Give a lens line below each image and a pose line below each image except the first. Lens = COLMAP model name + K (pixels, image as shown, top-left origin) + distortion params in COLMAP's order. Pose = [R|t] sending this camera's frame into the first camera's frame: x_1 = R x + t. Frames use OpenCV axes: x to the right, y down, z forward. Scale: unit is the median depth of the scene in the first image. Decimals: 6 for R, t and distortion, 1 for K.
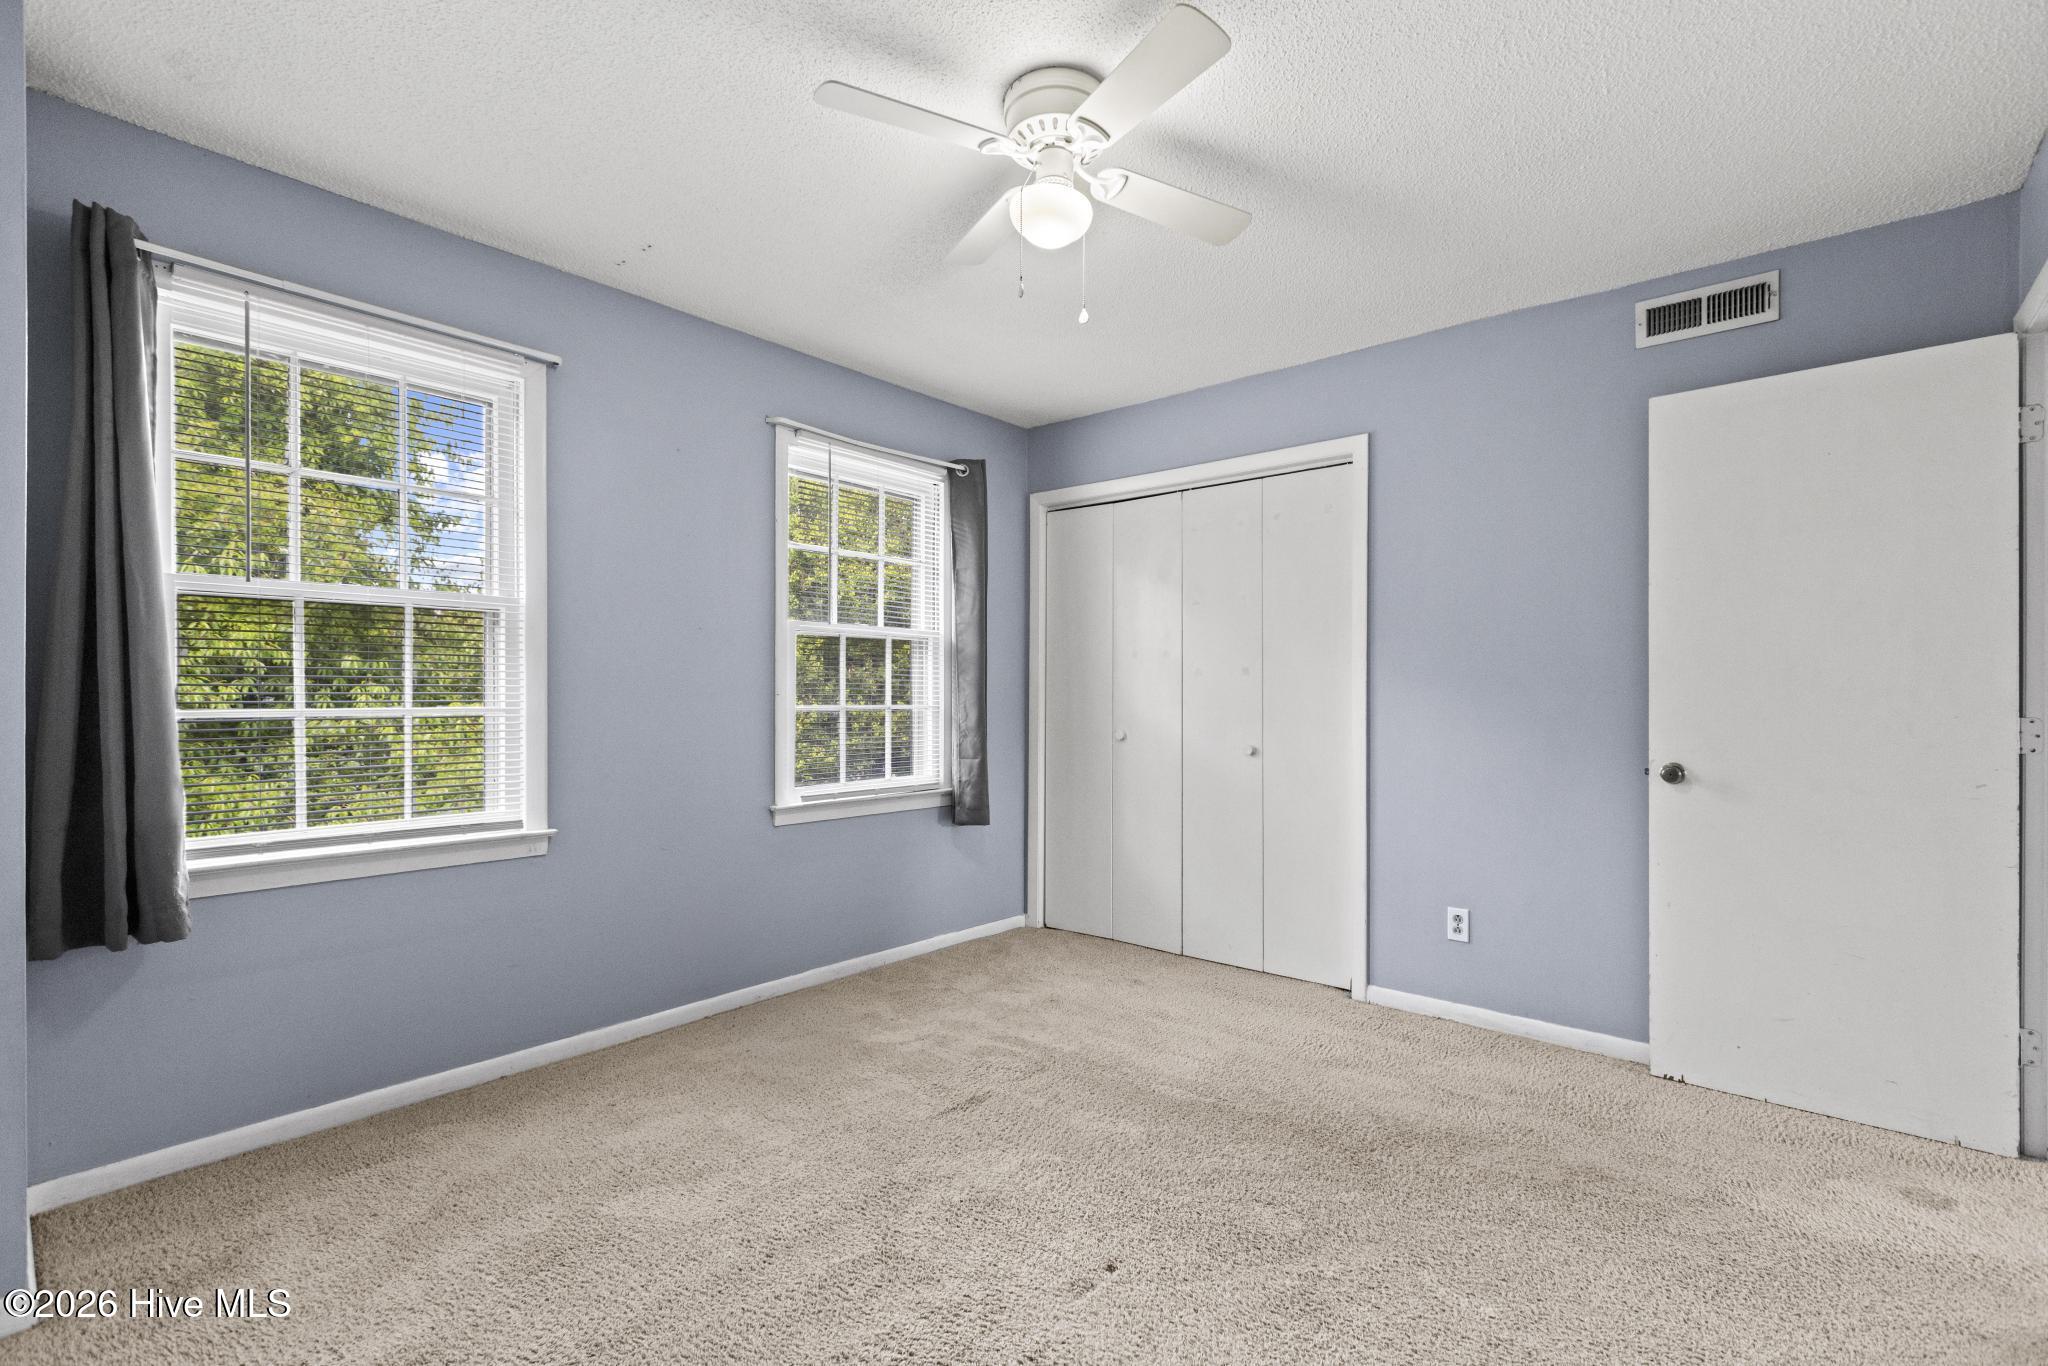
lens RADIAL K [[909.8, 0, 1029.7], [0, 909.8, 693.6], [0, 0, 1]] dist [0.005289, -0.002137]
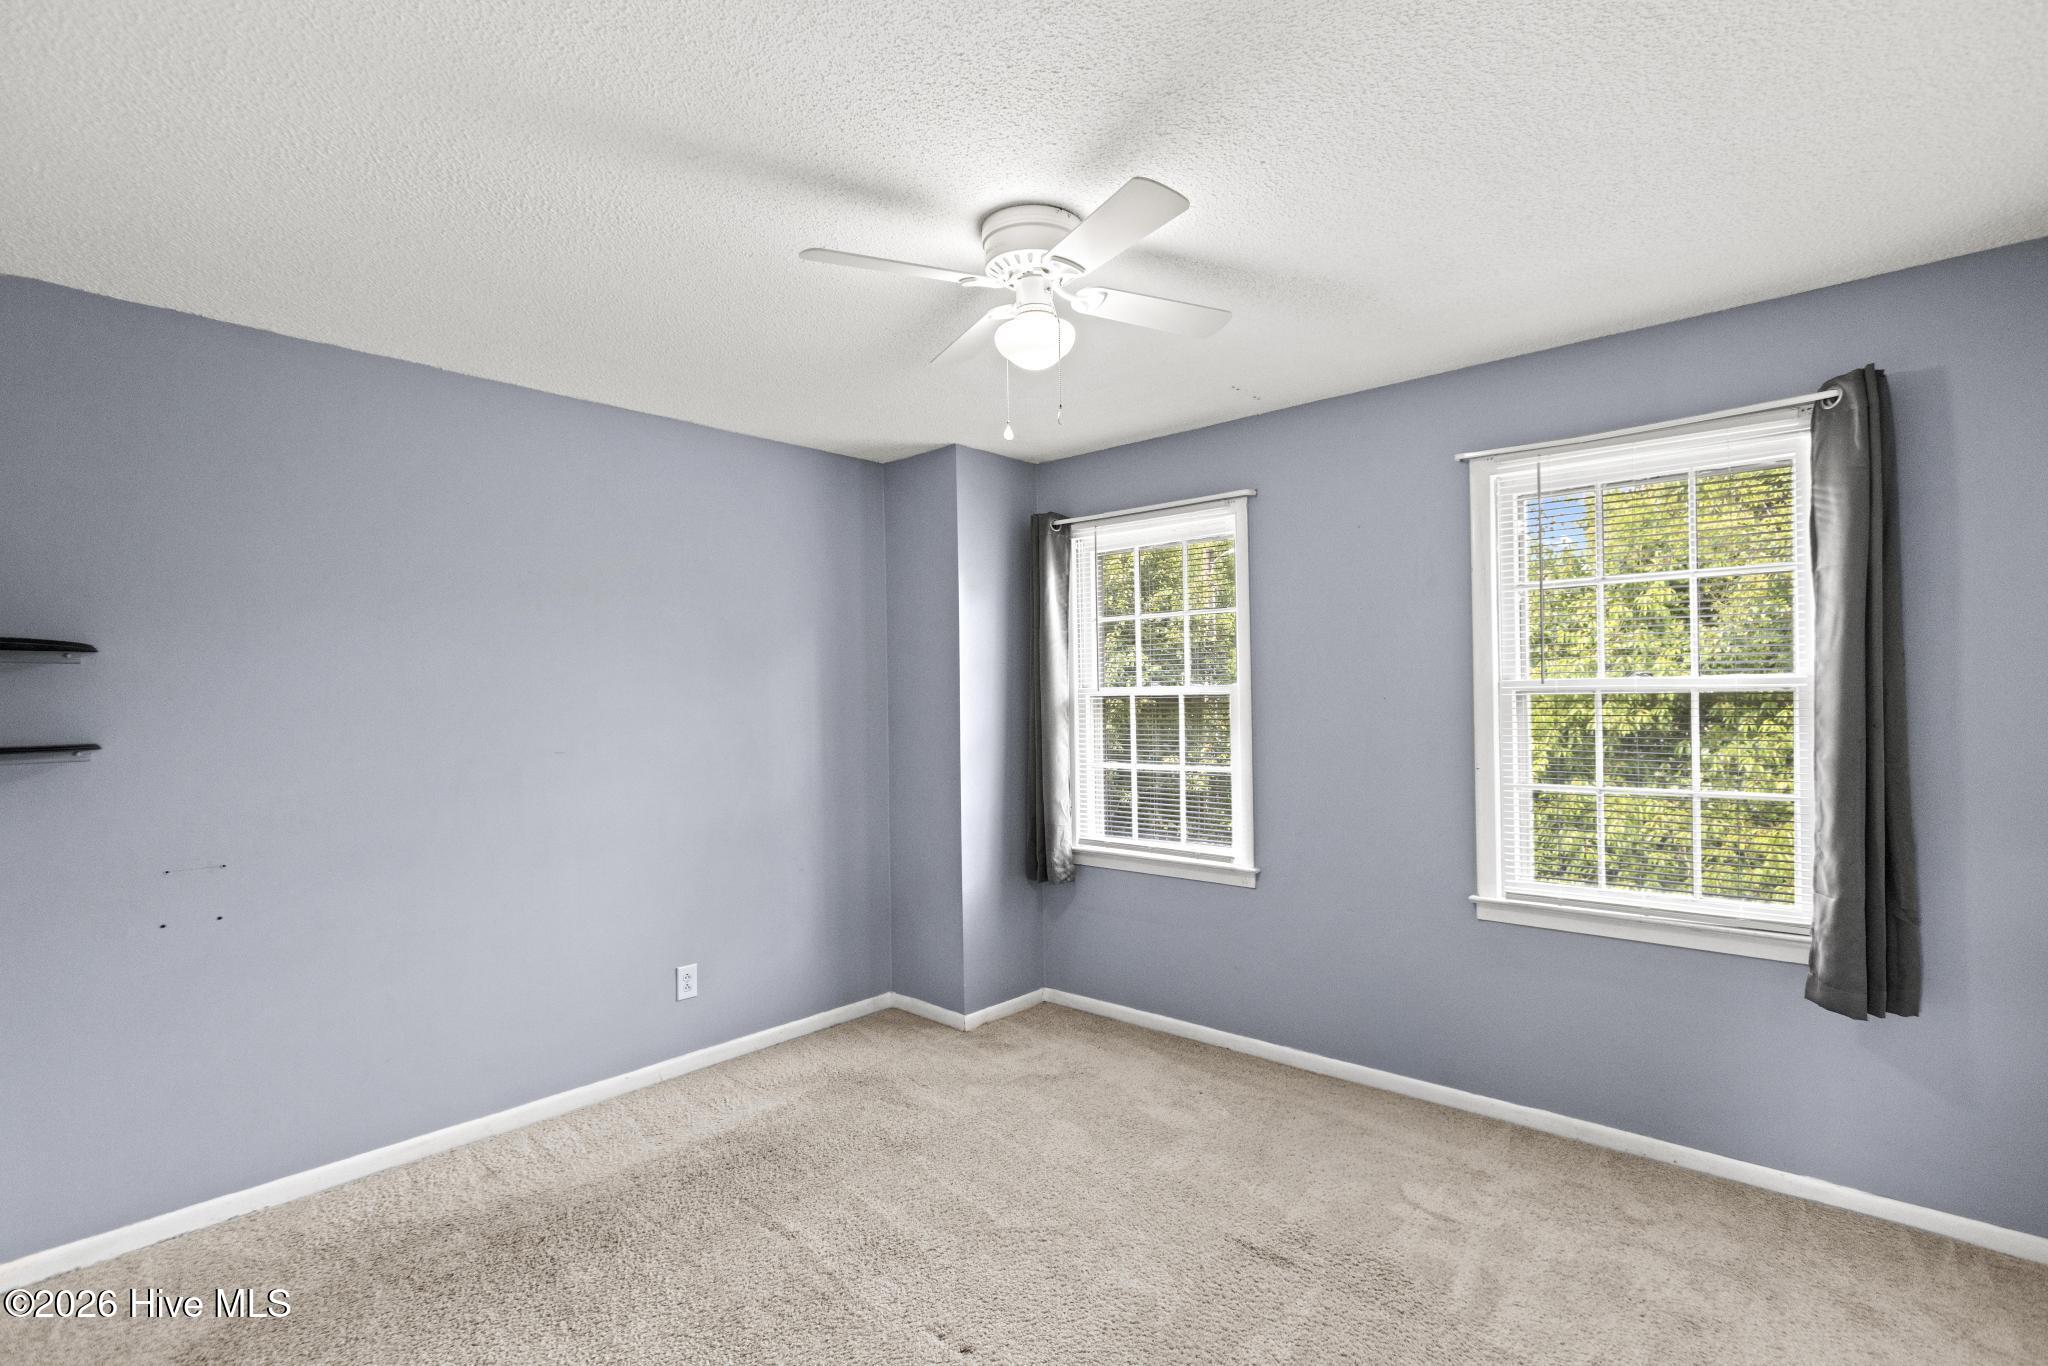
lens RADIAL K [[969.1, 0, 1027.1], [0, 969.1, 692.5], [0, 0, 1]] dist [-0.002758, -0.000001]
pose [[-0.021629, -0.005872, -0.999749, 0.694769], [0.014730, 0.999872, -0.006191, -0.075990], [0.999658, -0.014860, -0.021540, 0.621527]]
